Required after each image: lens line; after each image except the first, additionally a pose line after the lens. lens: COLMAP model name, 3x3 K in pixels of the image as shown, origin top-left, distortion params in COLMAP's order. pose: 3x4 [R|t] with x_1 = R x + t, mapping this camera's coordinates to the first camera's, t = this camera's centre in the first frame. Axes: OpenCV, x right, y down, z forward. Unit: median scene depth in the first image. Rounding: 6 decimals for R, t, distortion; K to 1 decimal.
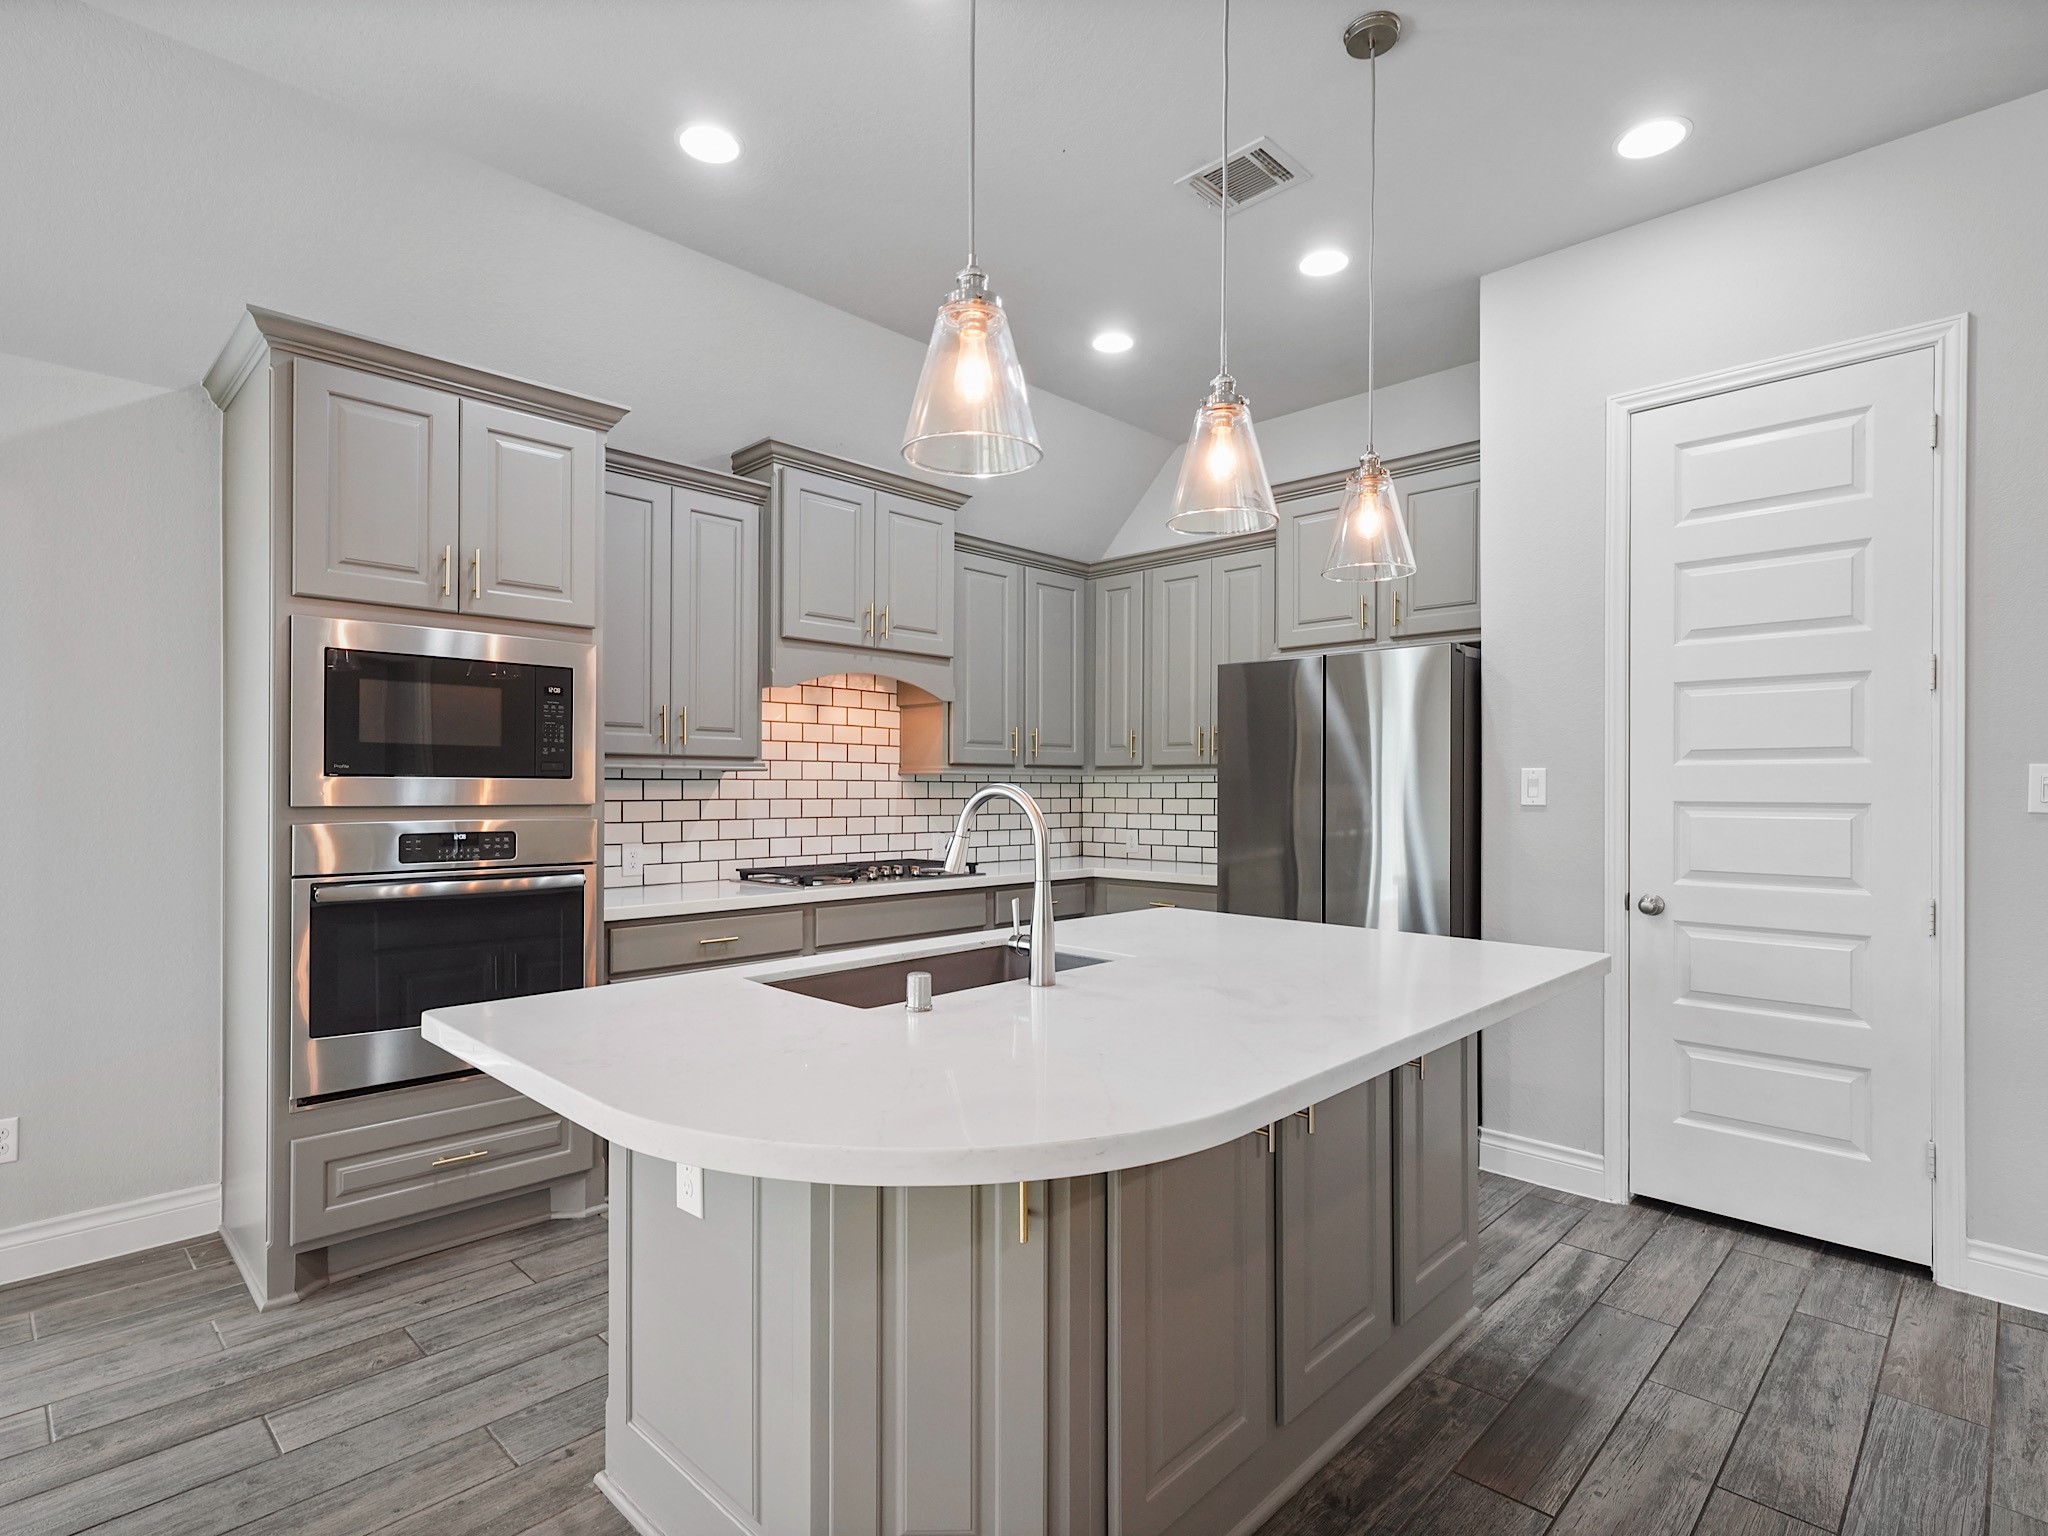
lens RADIAL K [[1034.5, 0, 1025.4], [0, 1034.5, 788.3], [0, 0, 1]] dist [0.006187, -0.000523]
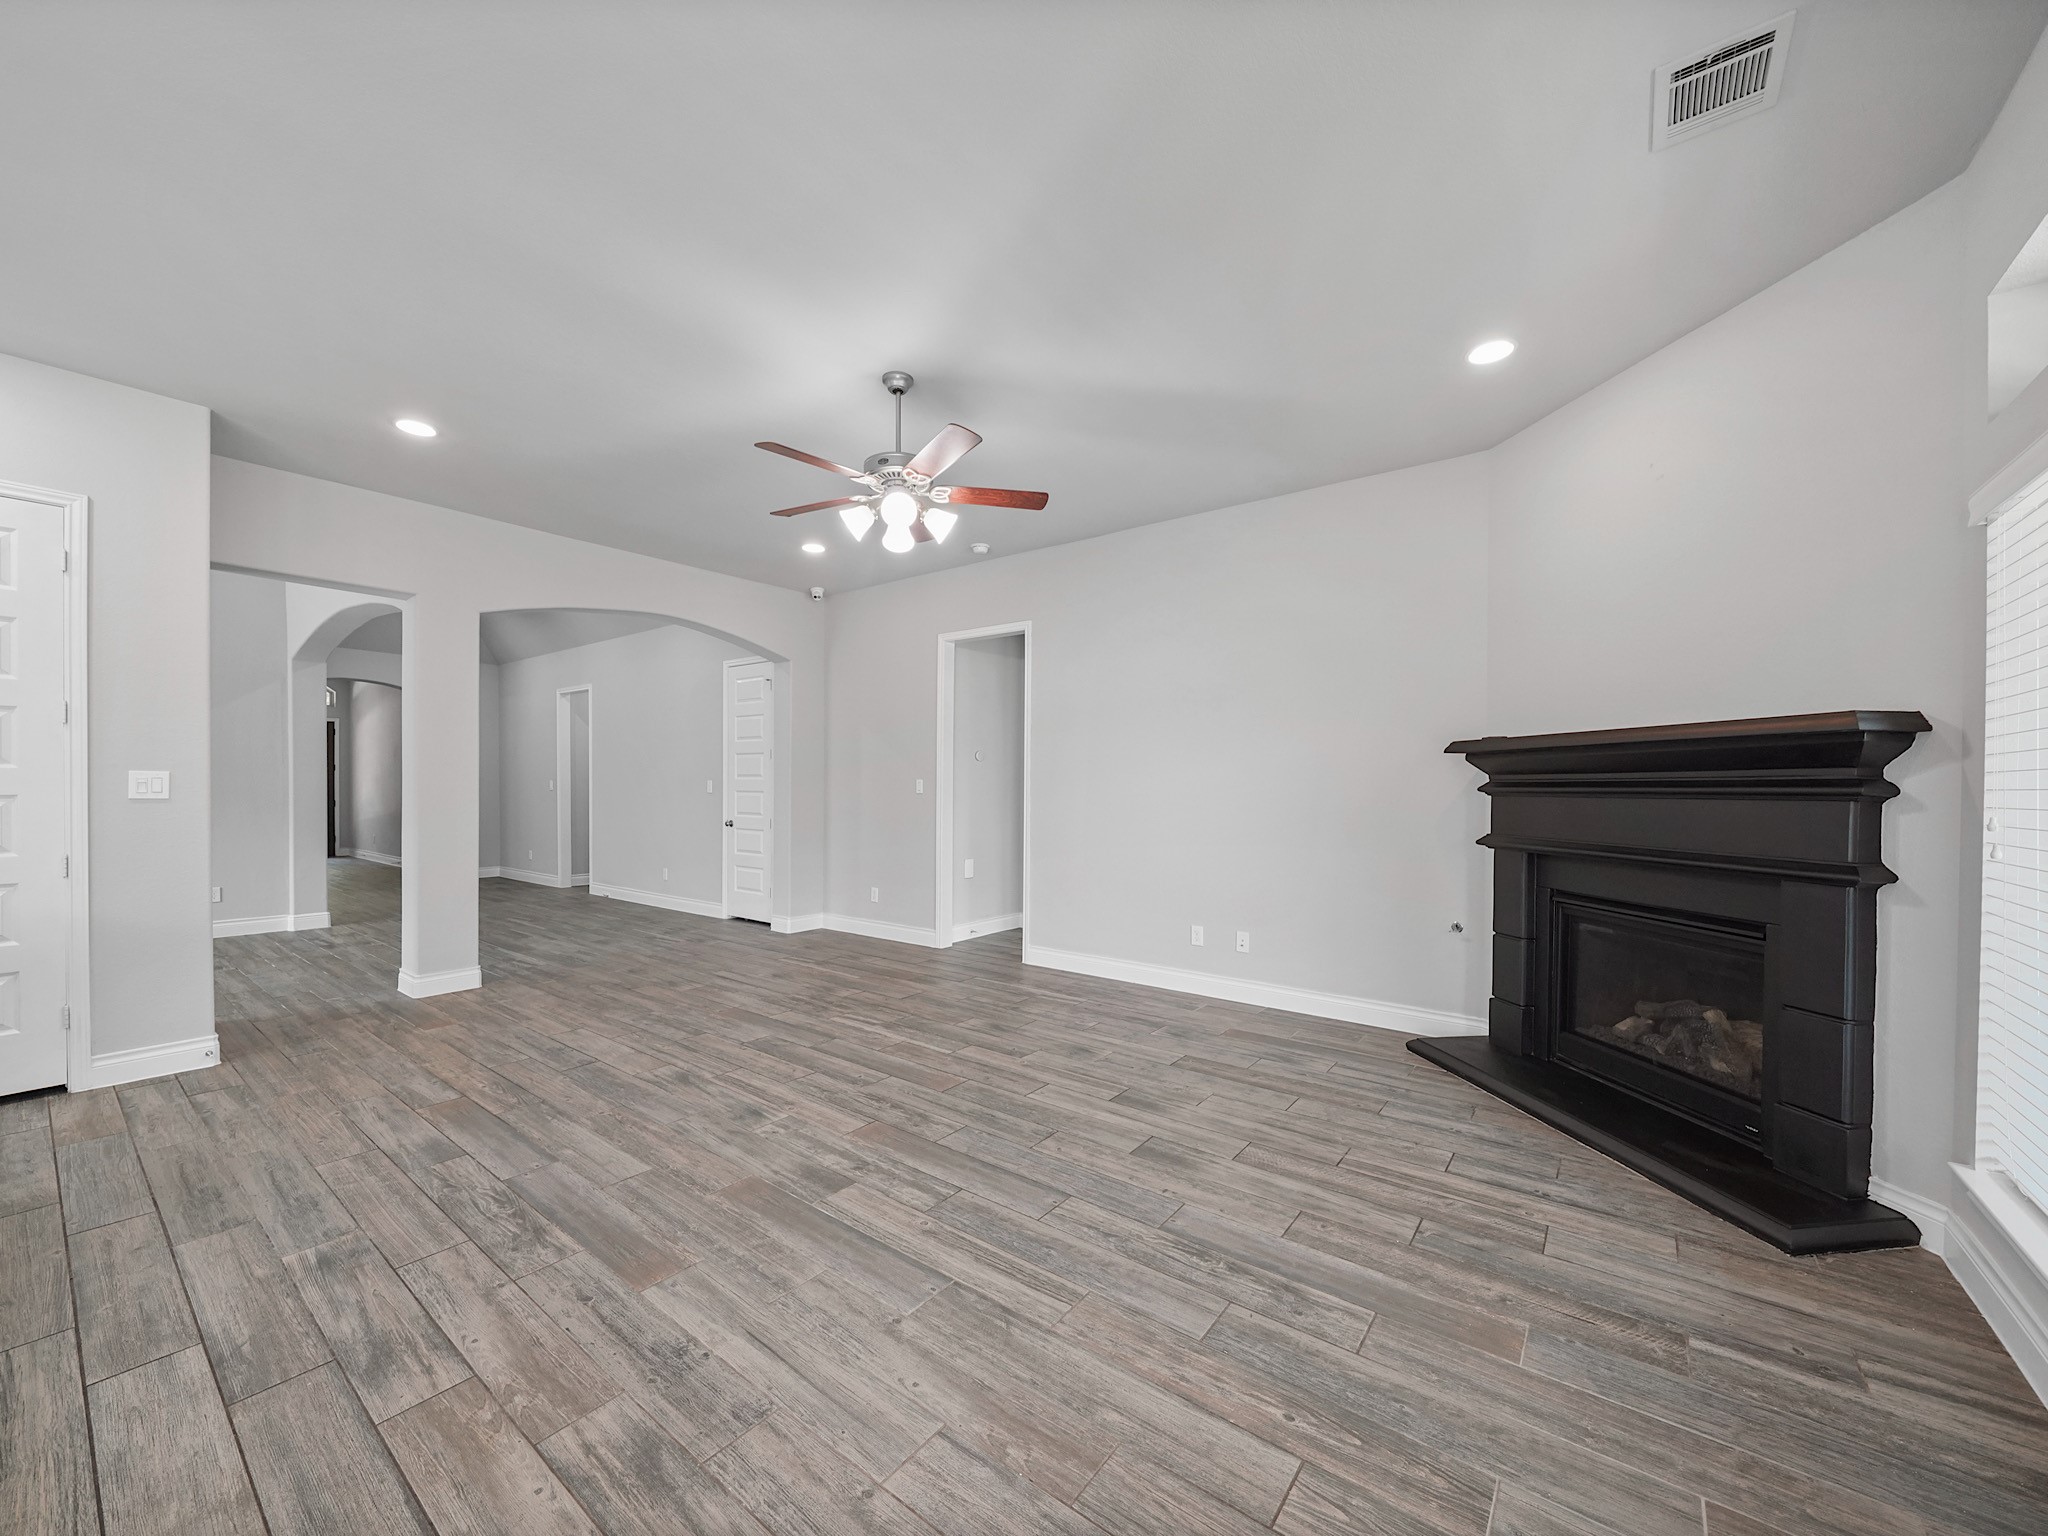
lens RADIAL K [[791.1, 0, 1019.9], [0, 791.1, 789.0], [0, 0, 1]] dist [-0.004817, -0.000999]
pose [[-0.109455, -0.008764, 0.993953, -0.446079], [-0.001300, 0.999962, 0.008673, -0.004879], [-0.993991, -0.000343, -0.109462, -0.300828]]
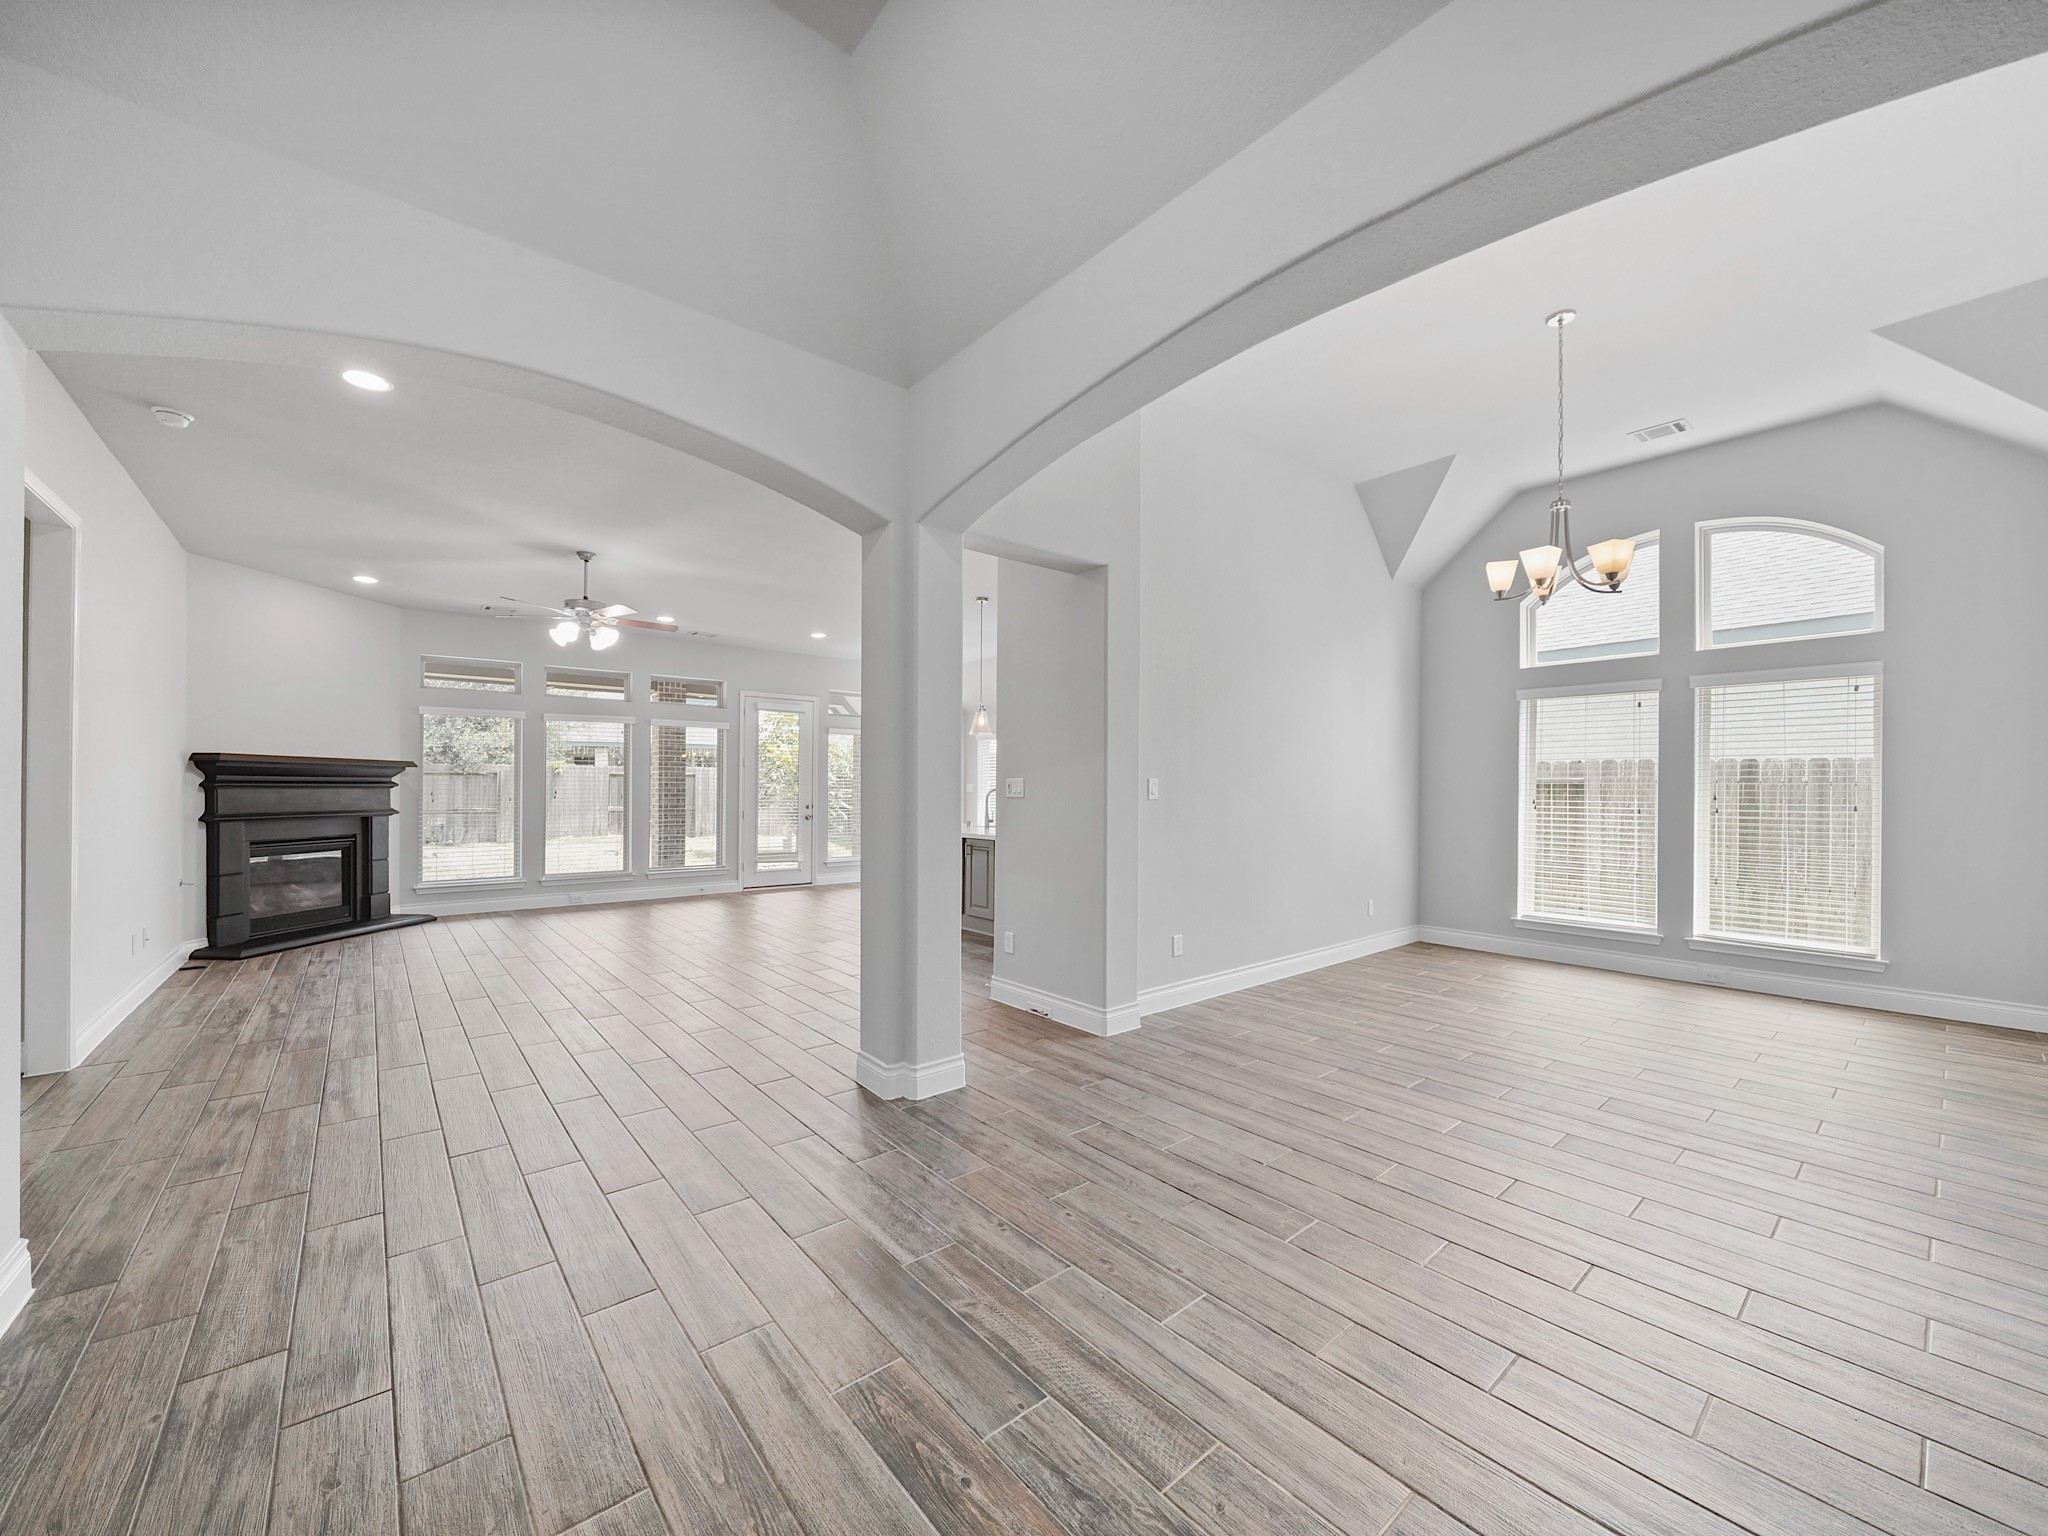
lens RADIAL K [[791.1, 0, 1022.8], [0, 791.1, 783.5], [0, 0, 1]] dist [-0.004817, -0.000999]
pose [[-0.104968, -0.011365, -0.994411, 2.552511], [-0.007152, 0.999917, -0.010673, 0.008461], [0.994450, 0.005991, -0.105041, 1.052081]]
